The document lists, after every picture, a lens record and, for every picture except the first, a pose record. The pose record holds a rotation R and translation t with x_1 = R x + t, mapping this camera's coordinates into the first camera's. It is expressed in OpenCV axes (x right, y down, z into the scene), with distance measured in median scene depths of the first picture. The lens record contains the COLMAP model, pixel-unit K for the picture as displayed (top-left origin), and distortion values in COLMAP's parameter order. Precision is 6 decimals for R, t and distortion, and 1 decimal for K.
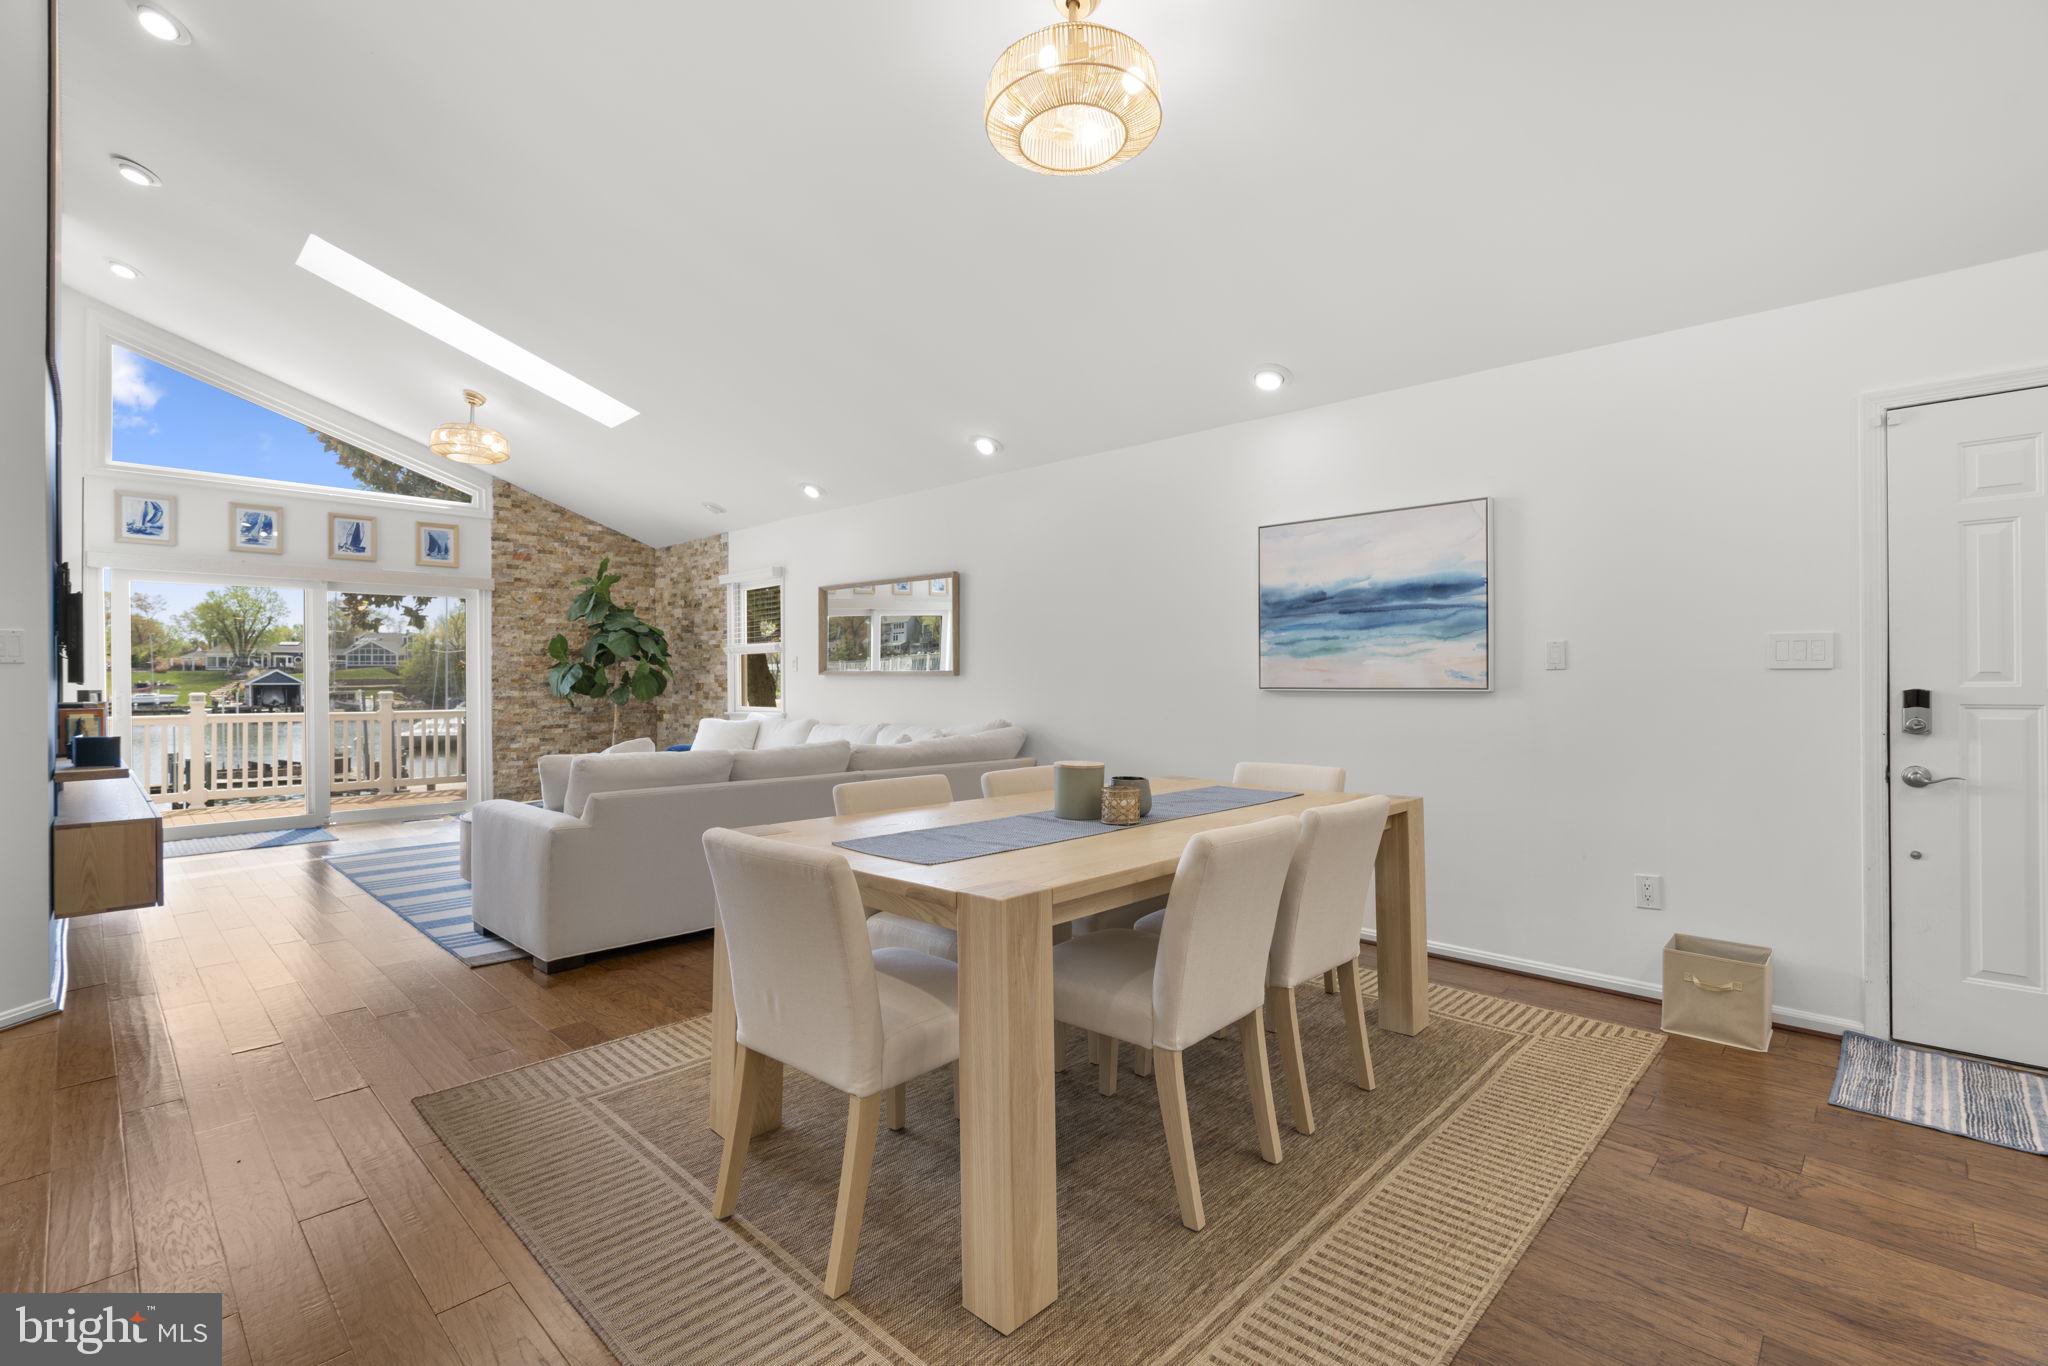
lens RADIAL K [[936.0, 0, 1019.8], [0, 936.0, 681.4], [0, 0, 1]] dist [-0.013343, 0.000018]
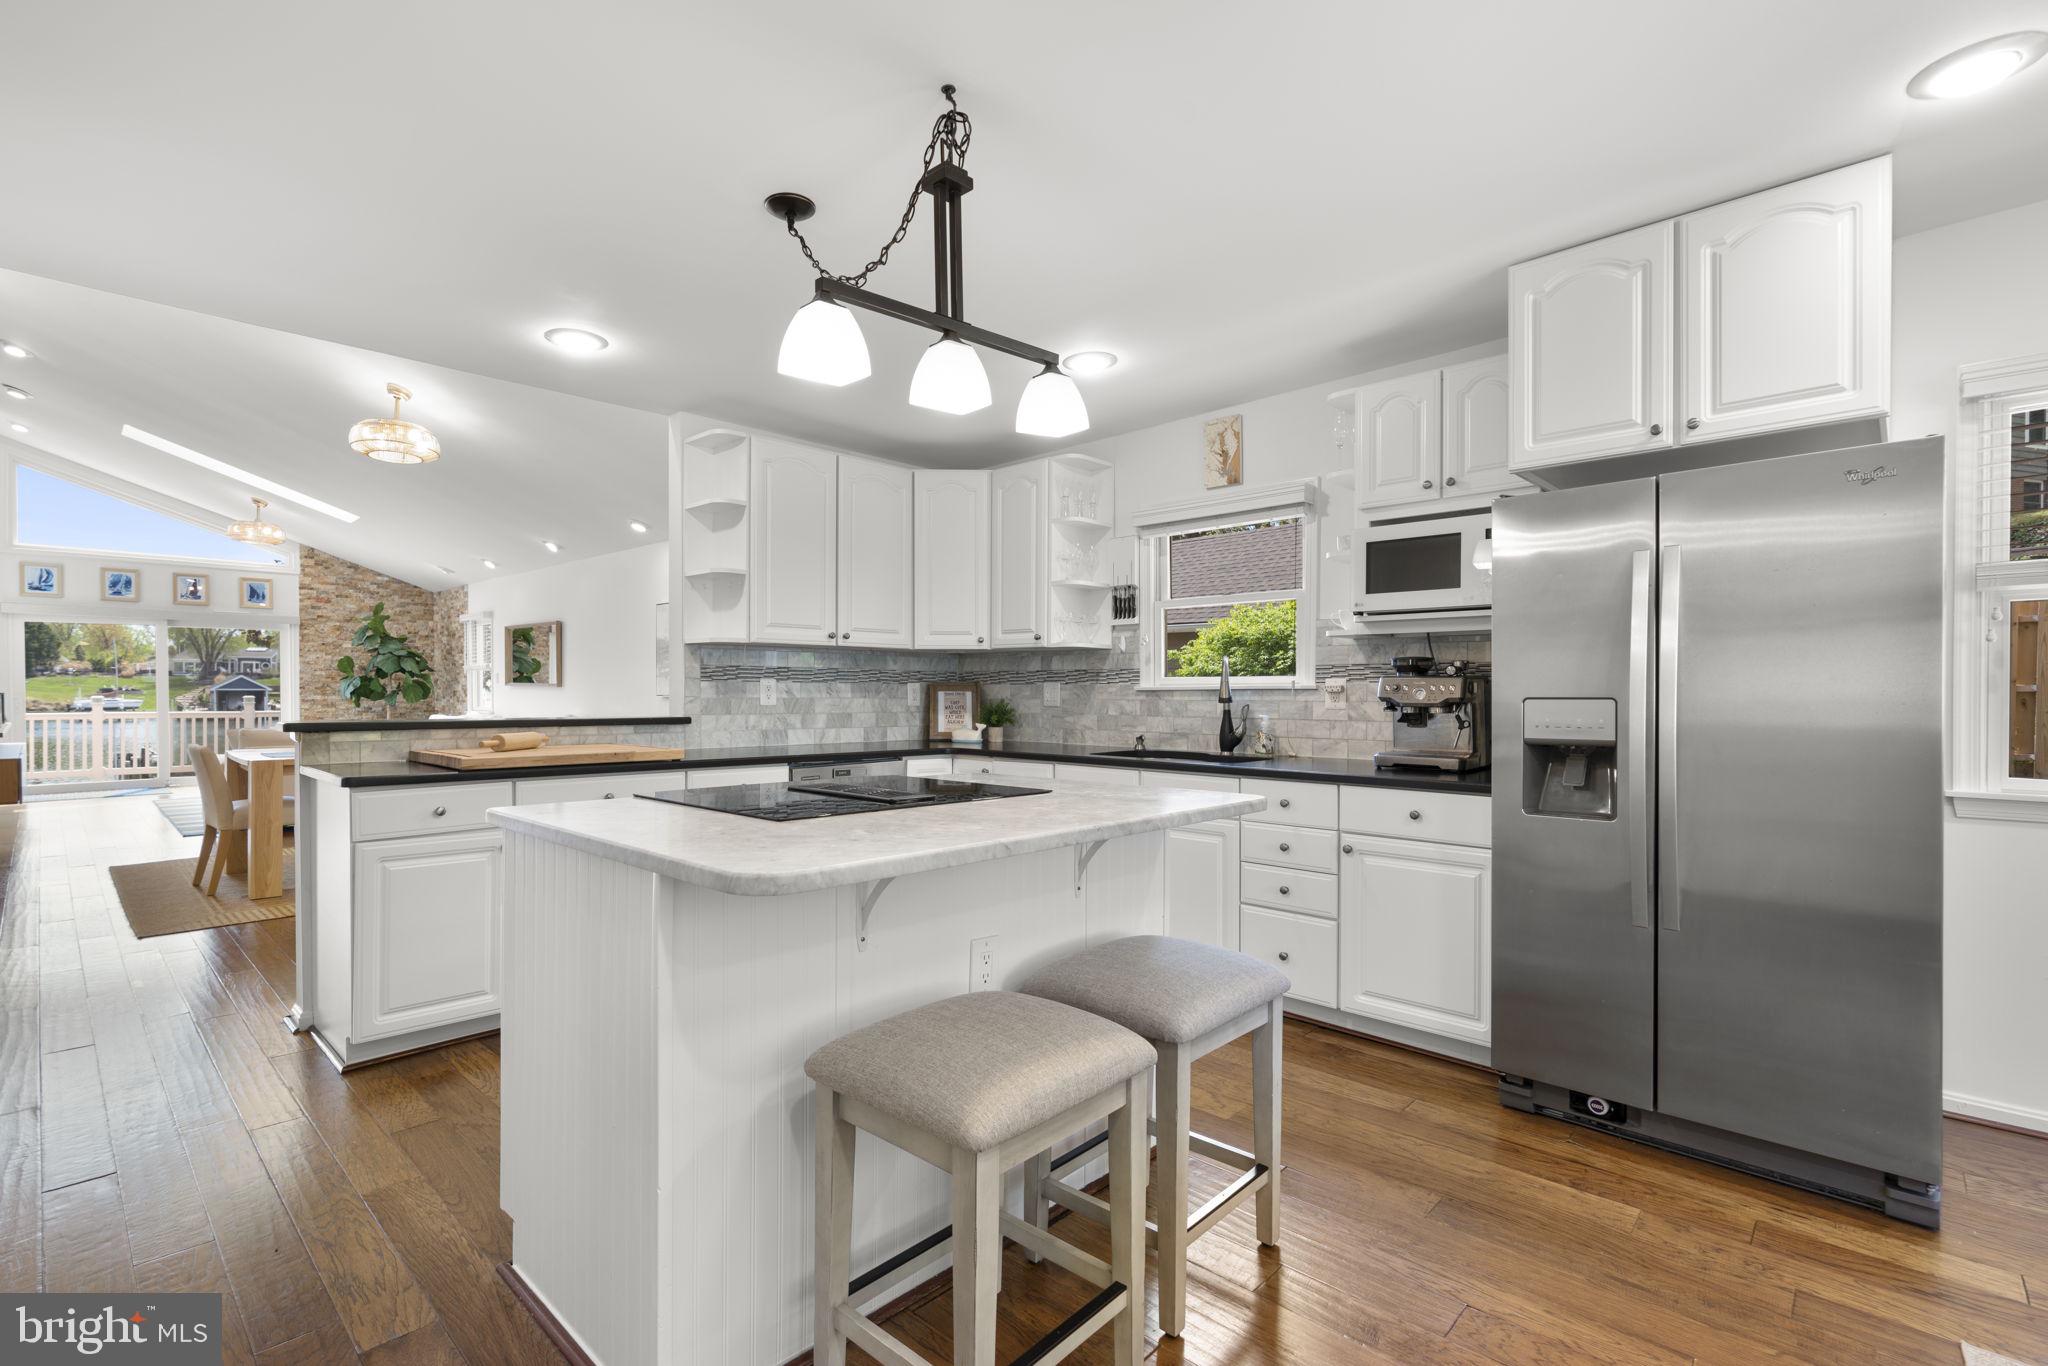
lens RADIAL K [[936.0, 0, 1027.9], [0, 936.0, 697.9], [0, 0, 1]] dist [-0.013343, 0.000018]
pose [[0.999731, 0.005168, 0.022595, 0.507358], [-0.005334, 0.999959, 0.007275, -0.001982], [-0.022557, -0.007394, 0.999718, -0.435705]]
